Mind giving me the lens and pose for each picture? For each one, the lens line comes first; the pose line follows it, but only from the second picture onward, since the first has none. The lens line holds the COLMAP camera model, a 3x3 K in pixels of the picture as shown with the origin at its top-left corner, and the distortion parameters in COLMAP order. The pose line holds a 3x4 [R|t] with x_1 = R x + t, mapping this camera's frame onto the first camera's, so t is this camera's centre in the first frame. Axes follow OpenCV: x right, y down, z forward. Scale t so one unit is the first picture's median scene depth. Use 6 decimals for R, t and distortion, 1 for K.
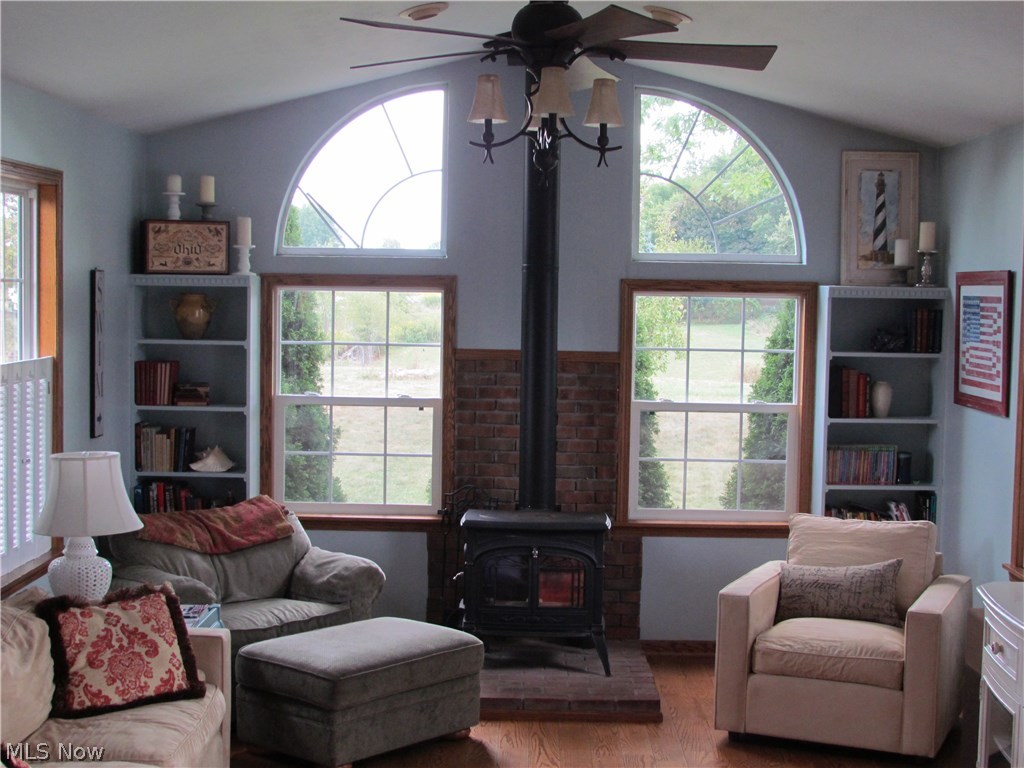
lens RADIAL K [[1595.4, 0, 514.8], [0, 1595.4, 381.7], [0, 0, 1]] dist [-0.133393, 0.000000]
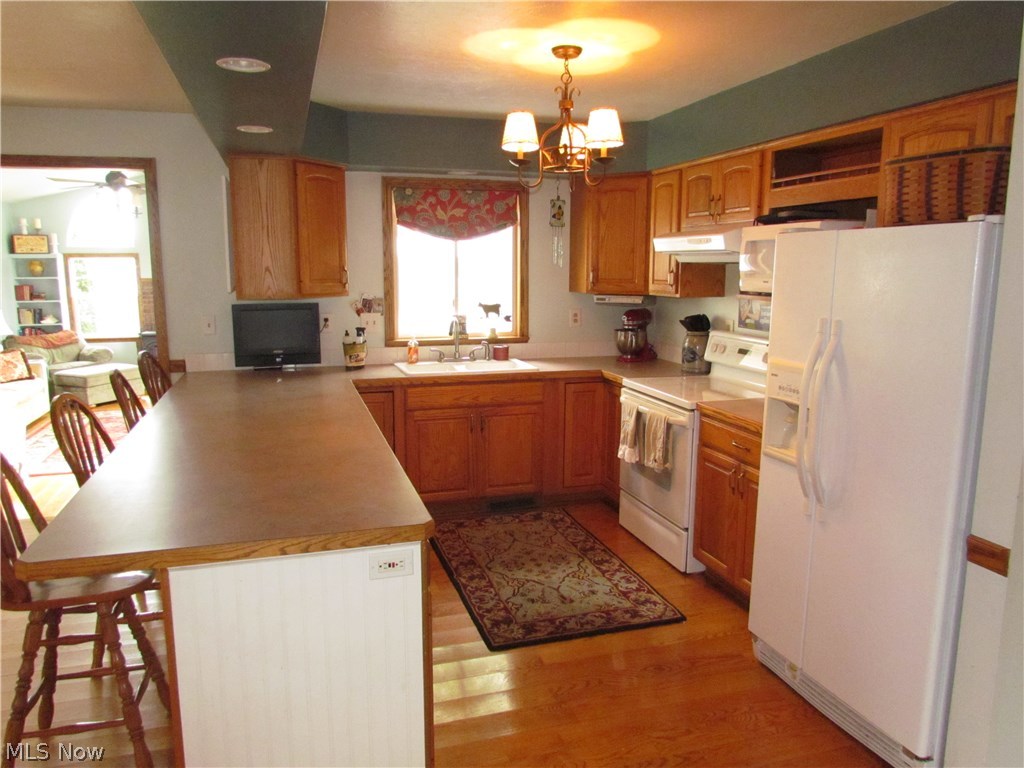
lens RADIAL K [[739.3, 0, 516.4], [0, 739.3, 386.7], [0, 0, 1]] dist [-0.032290, 0.014788]
pose [[0.950148, -0.065580, 0.304824, 0.203343], [0.033677, 0.993496, 0.108769, 0.055741], [-0.309975, -0.093081, 0.946177, -0.529790]]
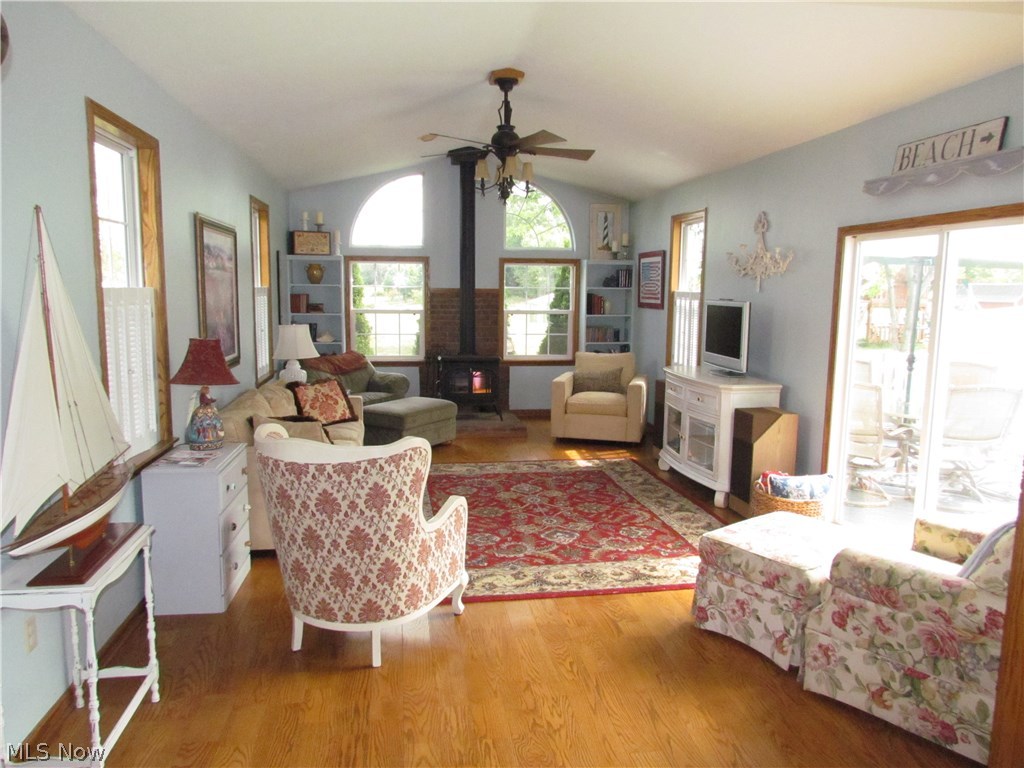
lens RADIAL K [[739.3, 0, 517.2], [0, 739.3, 378.0], [0, 0, 1]] dist [-0.032290, 0.014788]
pose [[0.985950, -0.027486, 0.164765, -0.096397], [0.016693, 0.997644, 0.066535, 0.042914], [-0.166206, -0.062850, 0.984086, -0.102668]]
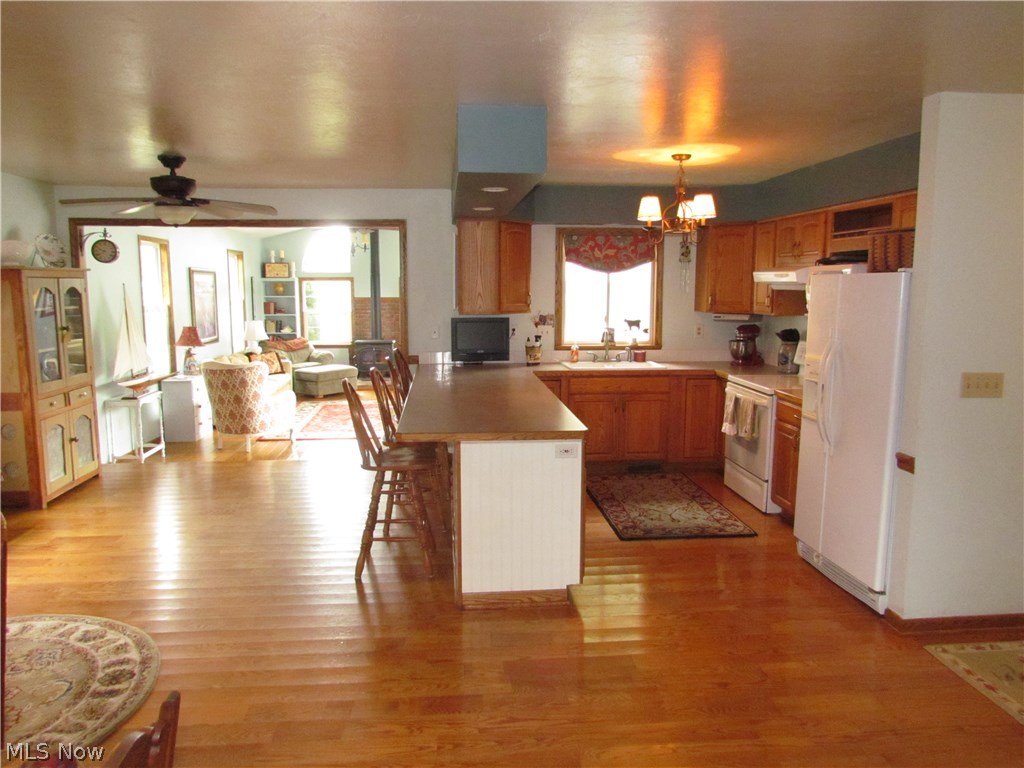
lens RADIAL K [[739.3, 0, 520.9], [0, 739.3, 381.2], [0, 0, 1]] dist [-0.032290, 0.014788]
pose [[0.993368, -0.030709, 0.110801, 0.154433], [0.022848, 0.997177, 0.071532, 0.060566], [-0.112685, -0.068527, 0.991265, -0.755222]]
